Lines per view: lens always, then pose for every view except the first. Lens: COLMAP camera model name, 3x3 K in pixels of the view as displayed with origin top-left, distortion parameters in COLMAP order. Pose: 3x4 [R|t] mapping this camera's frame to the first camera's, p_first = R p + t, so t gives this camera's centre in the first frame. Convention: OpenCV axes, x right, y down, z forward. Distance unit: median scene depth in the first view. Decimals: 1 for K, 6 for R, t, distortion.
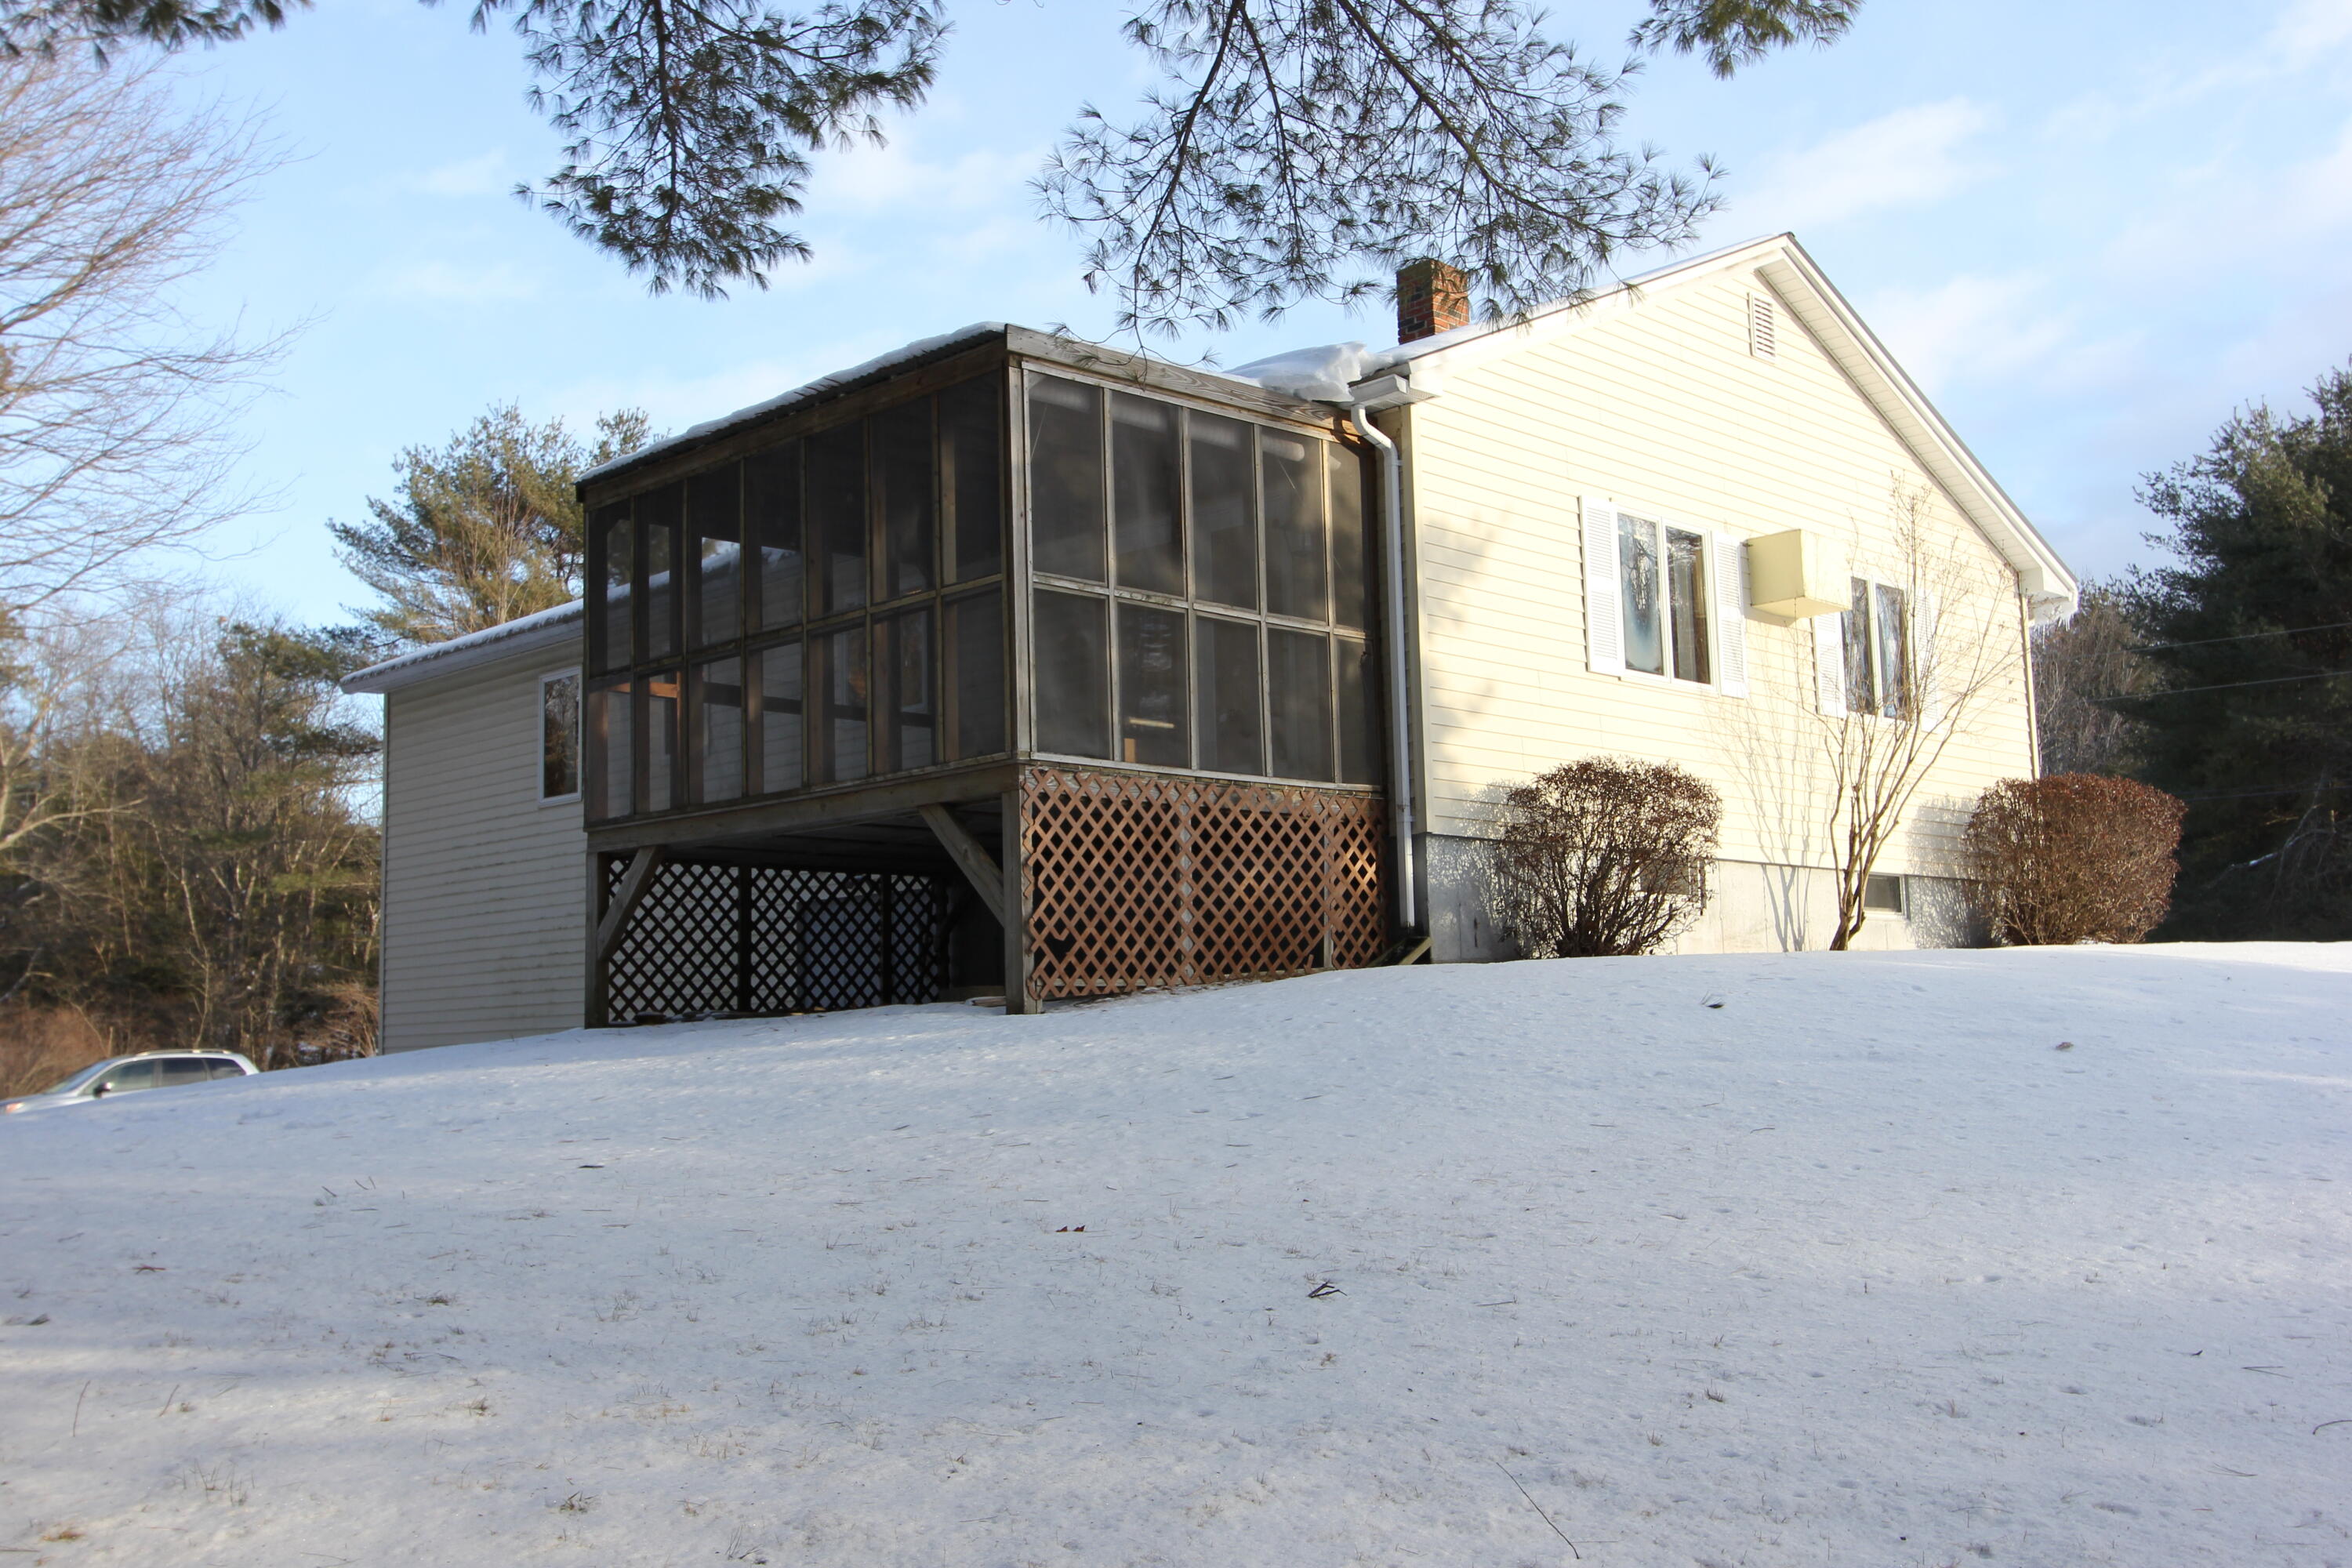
lens RADIAL K [[2356.6, 0, 1176.3], [0, 2356.6, 784.0], [0, 0, 1]] dist [0.034775, 0.000000]
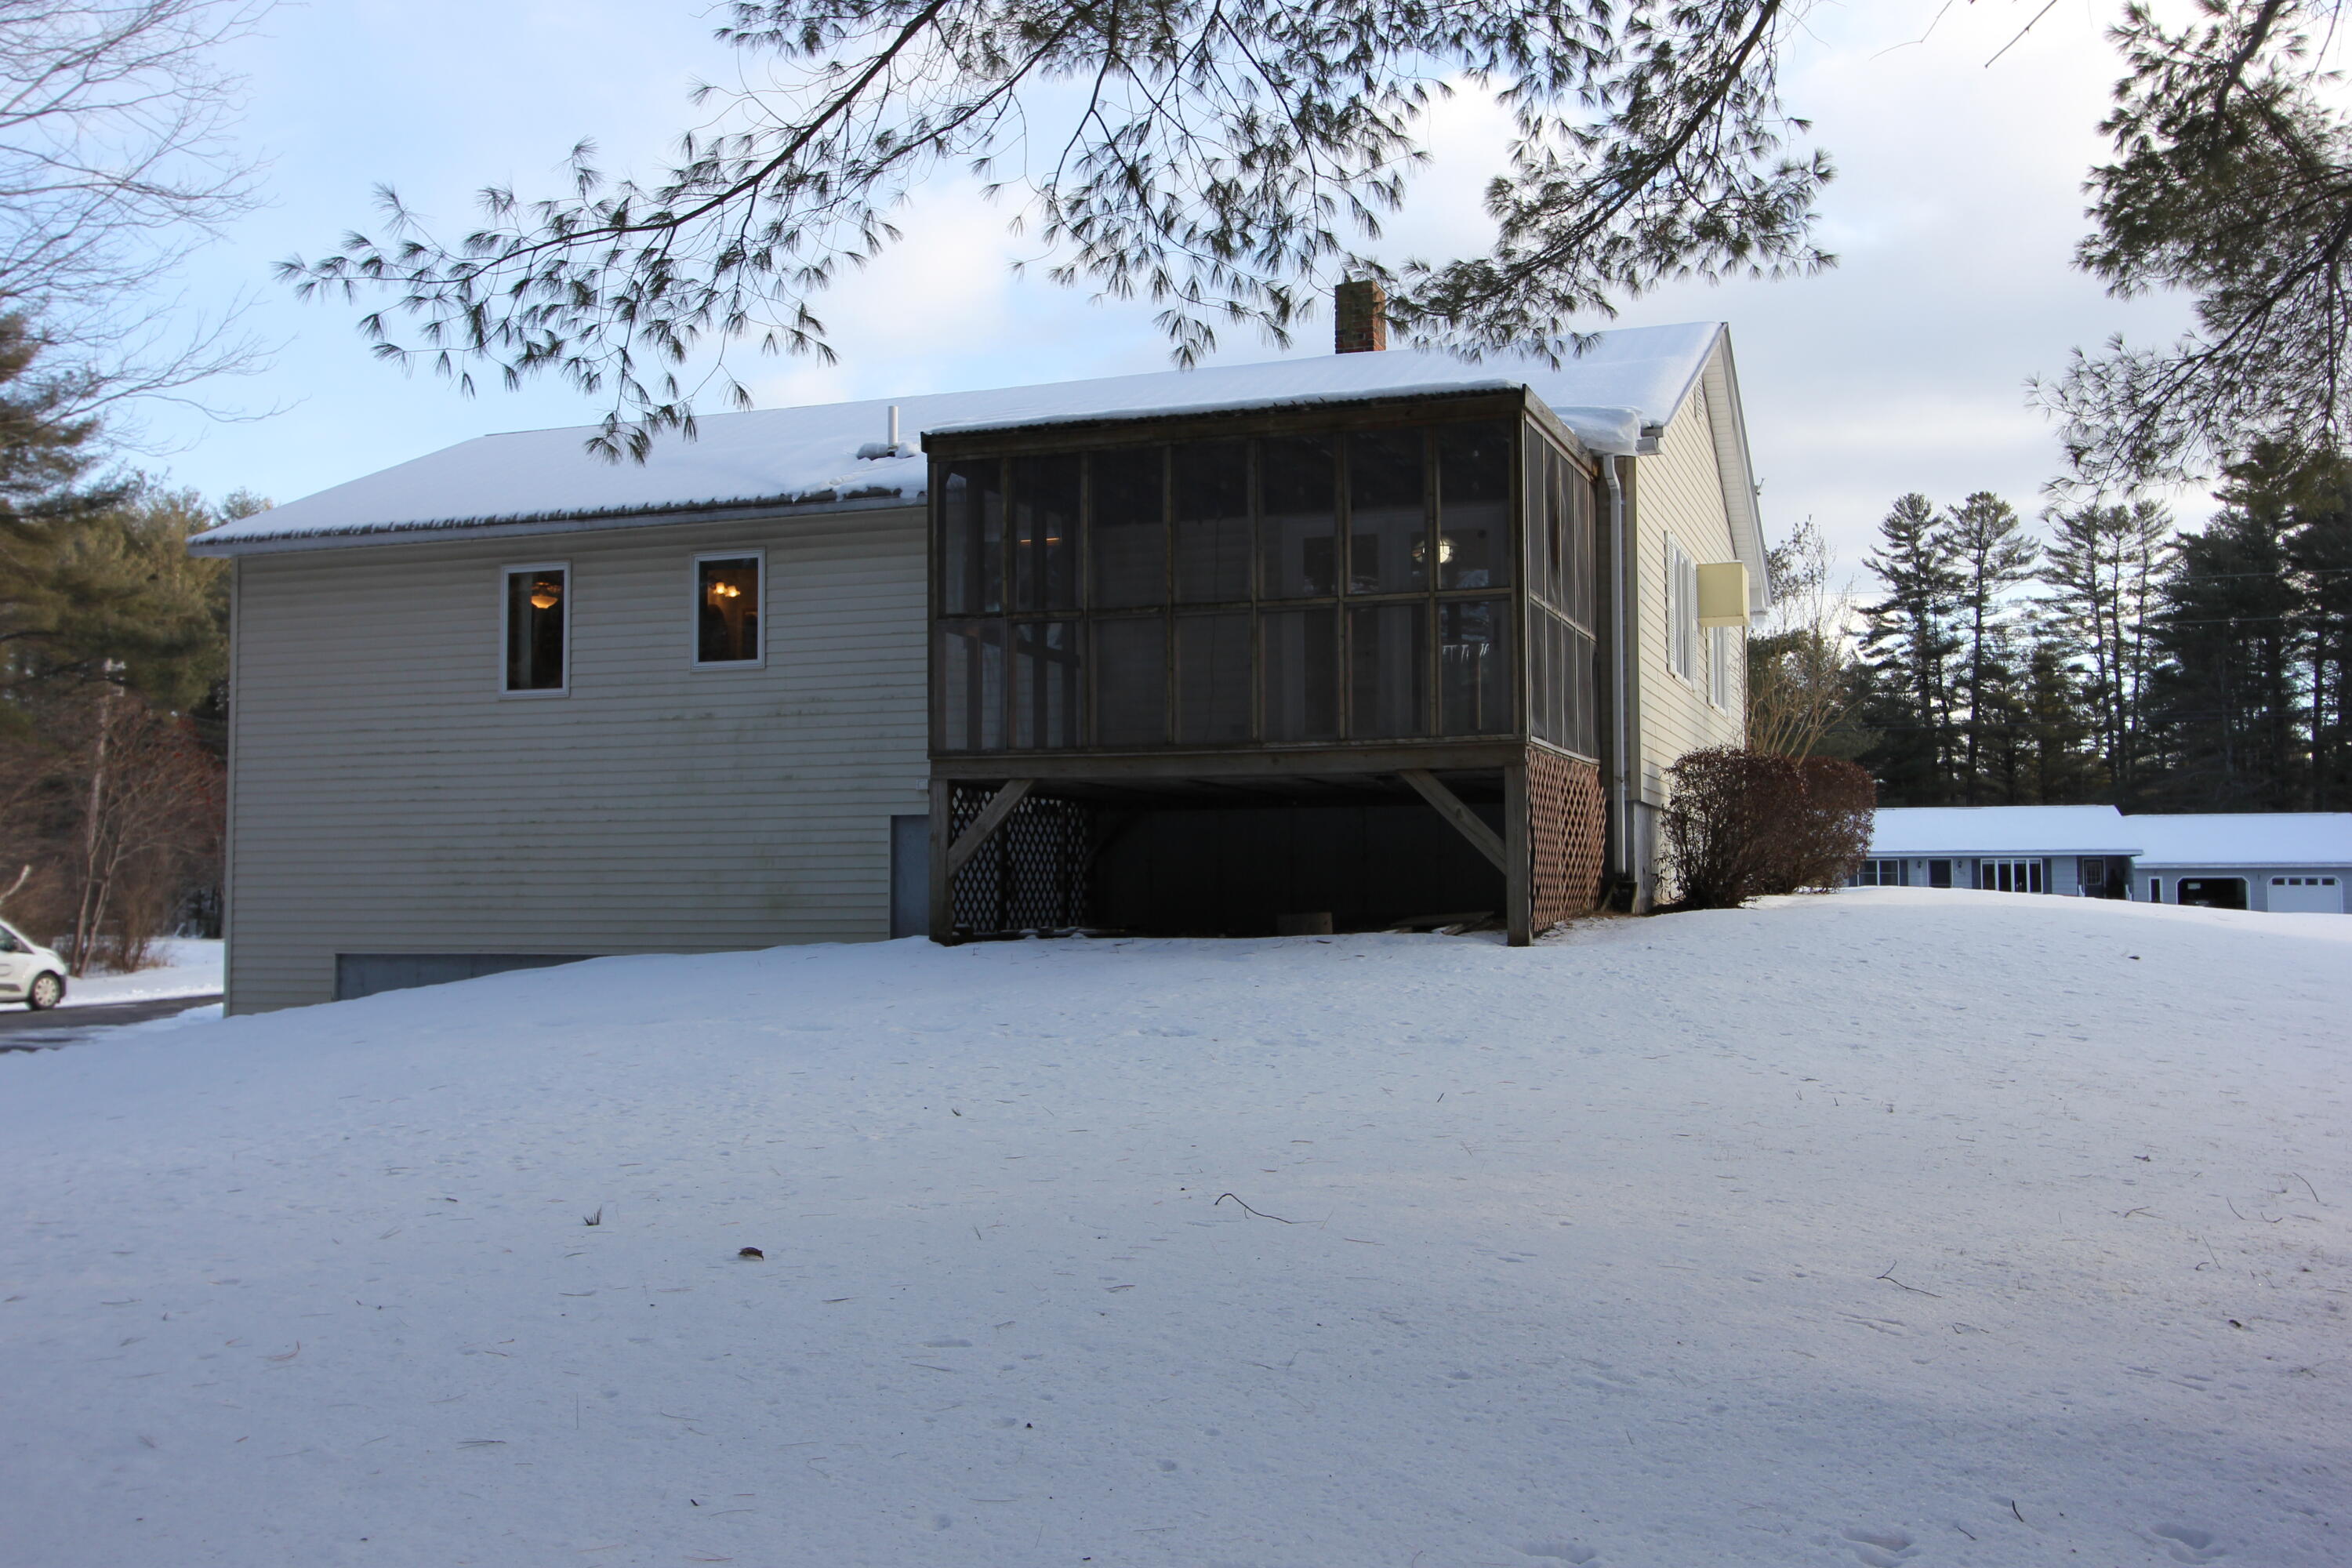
lens RADIAL K [[2356.6, 0, 1171.6], [0, 2356.6, 781.7], [0, 0, 1]] dist [0.034775, 0.000000]
pose [[0.891598, 0.045212, 0.450566, -0.697911], [-0.070446, 0.996738, 0.039382, -0.021744], [-0.447315, -0.066853, 0.891874, -0.021623]]
